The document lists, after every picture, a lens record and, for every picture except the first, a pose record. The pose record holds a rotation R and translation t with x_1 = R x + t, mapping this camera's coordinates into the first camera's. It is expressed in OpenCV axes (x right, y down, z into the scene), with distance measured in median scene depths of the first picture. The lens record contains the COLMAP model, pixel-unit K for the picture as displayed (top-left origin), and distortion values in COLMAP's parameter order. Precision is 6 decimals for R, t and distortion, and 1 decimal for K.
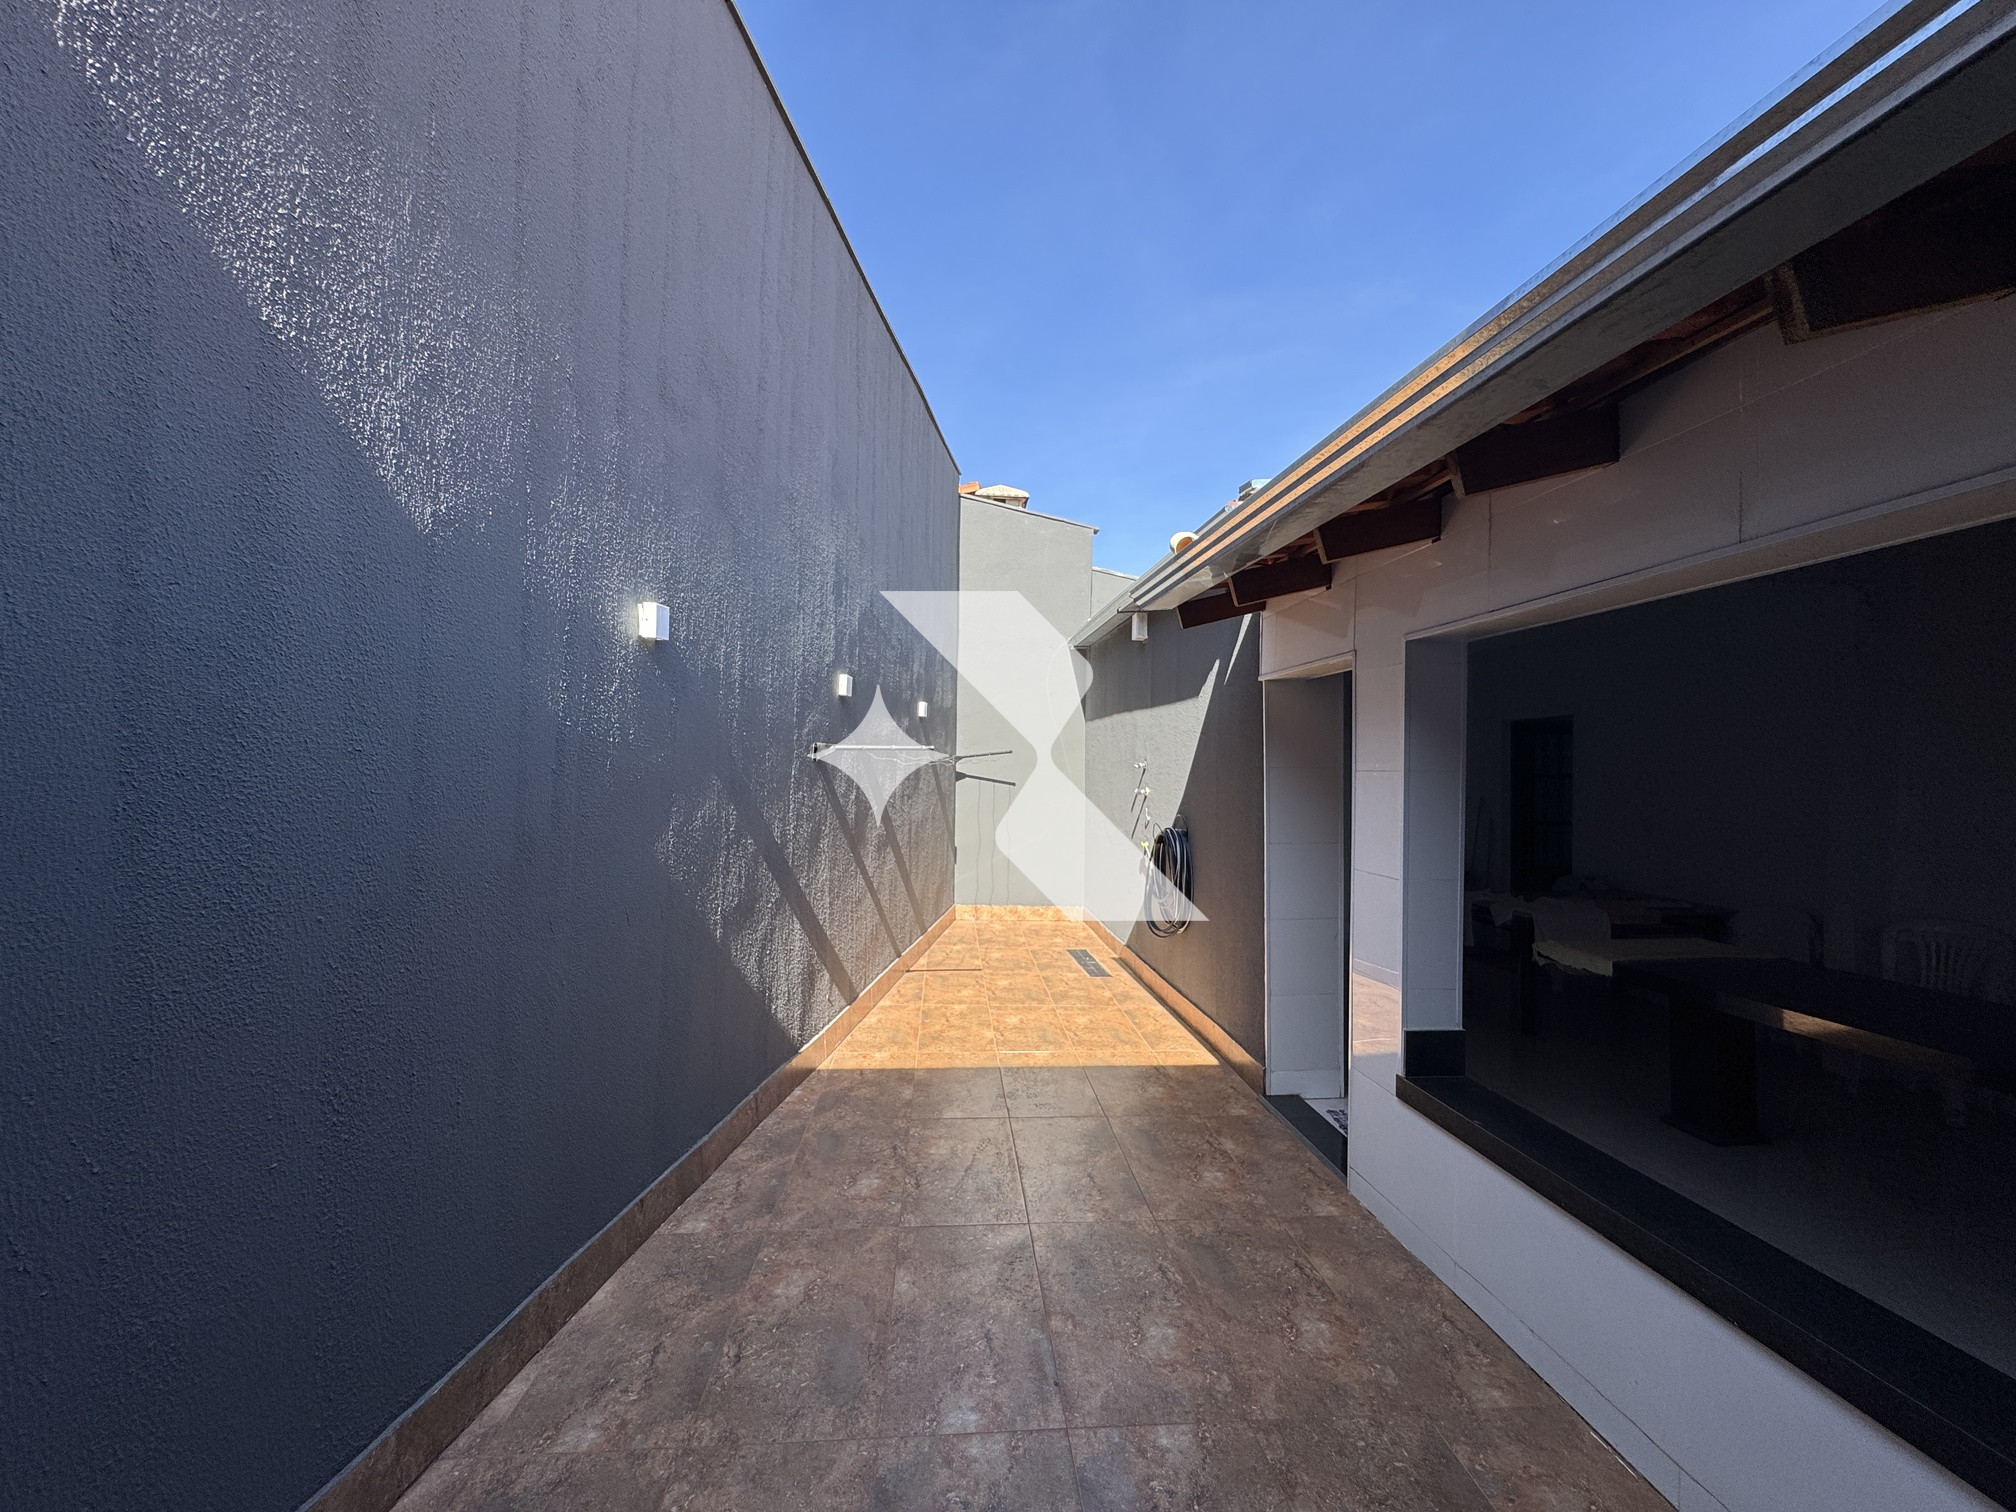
lens RADIAL K [[808.9, 0, 1009.4], [0, 808.9, 754.3], [0, 0, 1]] dist [-0.002451, 0.000128]
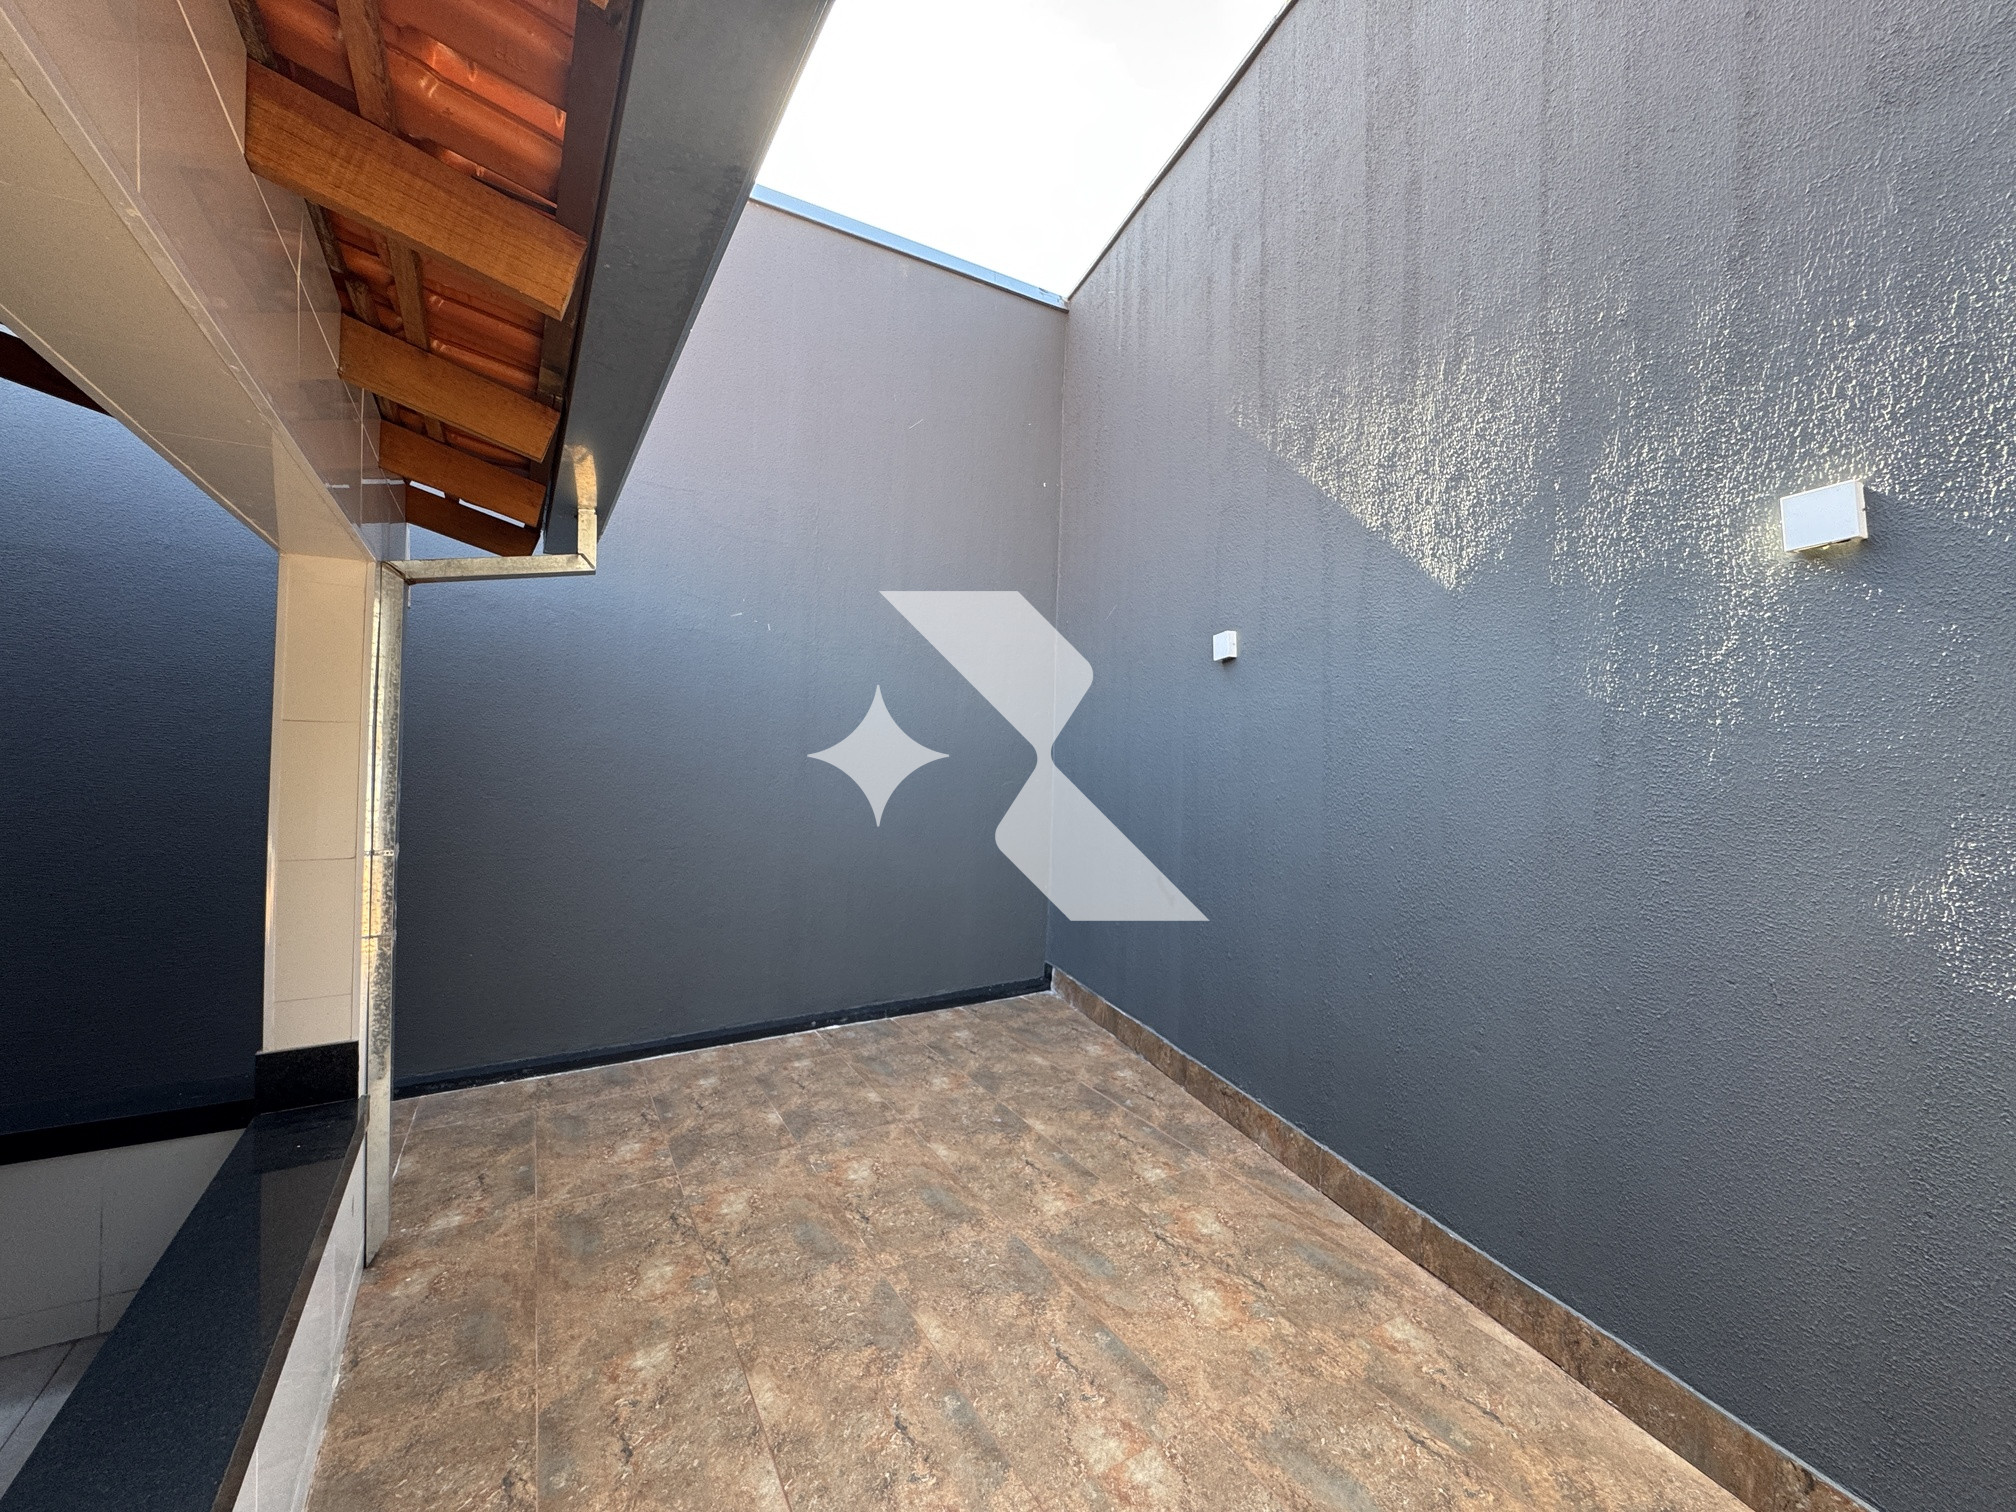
lens RADIAL K [[808.9, 0, 1009.4], [0, 808.9, 754.3], [0, 0, 1]] dist [-0.002451, 0.000128]
pose [[-0.897302, -0.038124, -0.439768, 0.538303], [-0.027147, 0.999144, -0.031225, 0.070363], [0.440582, -0.016080, -0.897568, 1.872701]]
